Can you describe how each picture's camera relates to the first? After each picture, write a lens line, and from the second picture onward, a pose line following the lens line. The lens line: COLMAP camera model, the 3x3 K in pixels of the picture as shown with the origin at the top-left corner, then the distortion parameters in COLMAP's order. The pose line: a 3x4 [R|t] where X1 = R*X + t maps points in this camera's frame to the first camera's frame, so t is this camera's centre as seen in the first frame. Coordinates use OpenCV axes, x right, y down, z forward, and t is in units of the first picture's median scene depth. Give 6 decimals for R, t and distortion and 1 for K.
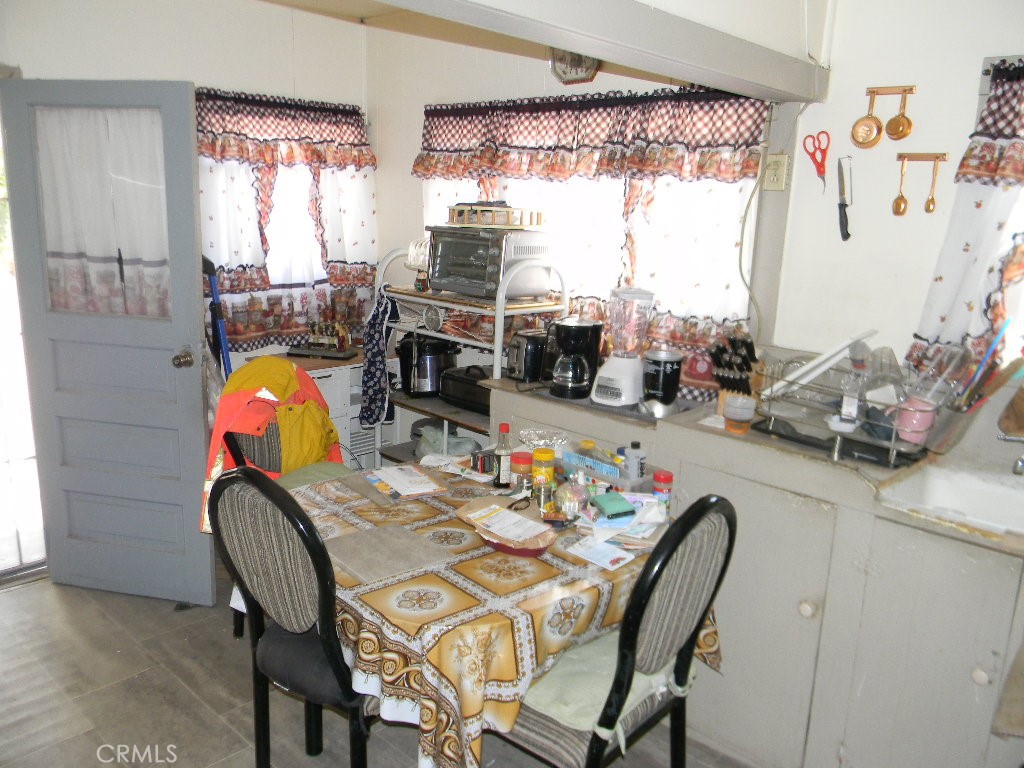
lens RADIAL K [[827.3, 0, 506.3], [0, 827.3, 386.3], [0, 0, 1]] dist [-0.003897, -0.010340]
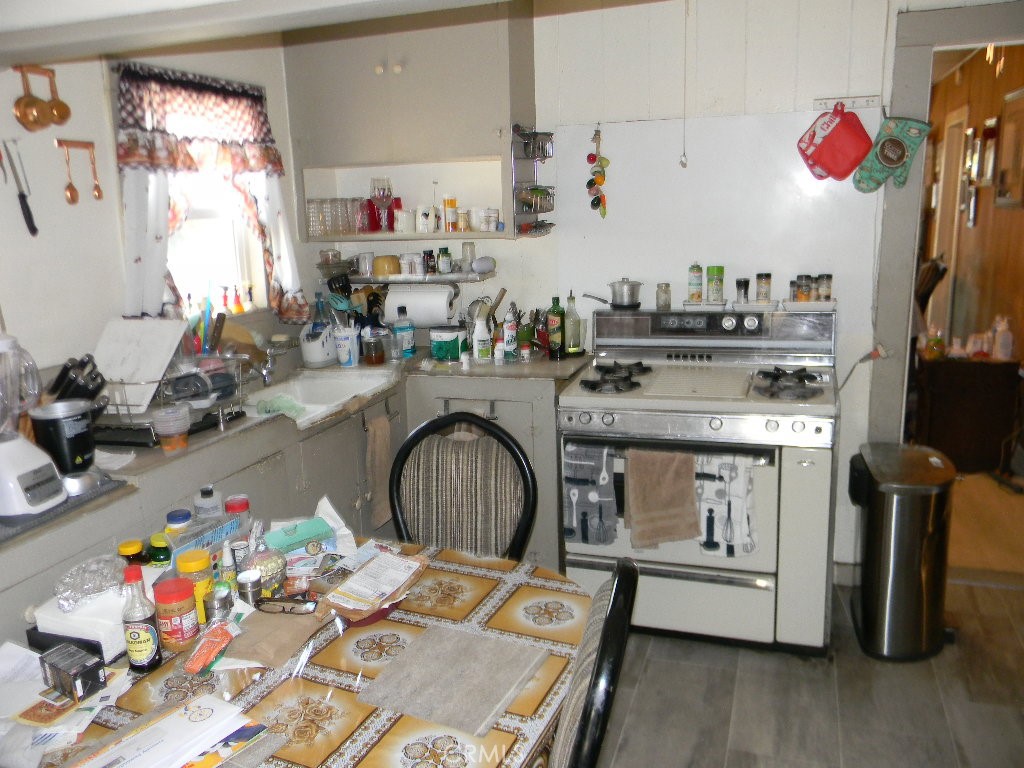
lens RADIAL K [[827.3, 0, 506.3], [0, 827.3, 386.3], [0, 0, 1]] dist [-0.003897, -0.010340]
pose [[-0.408076, -0.218846, 0.886330, -0.645029], [0.236049, 0.912539, 0.333996, -0.219960], [-0.881904, 0.345513, -0.320727, 0.958978]]
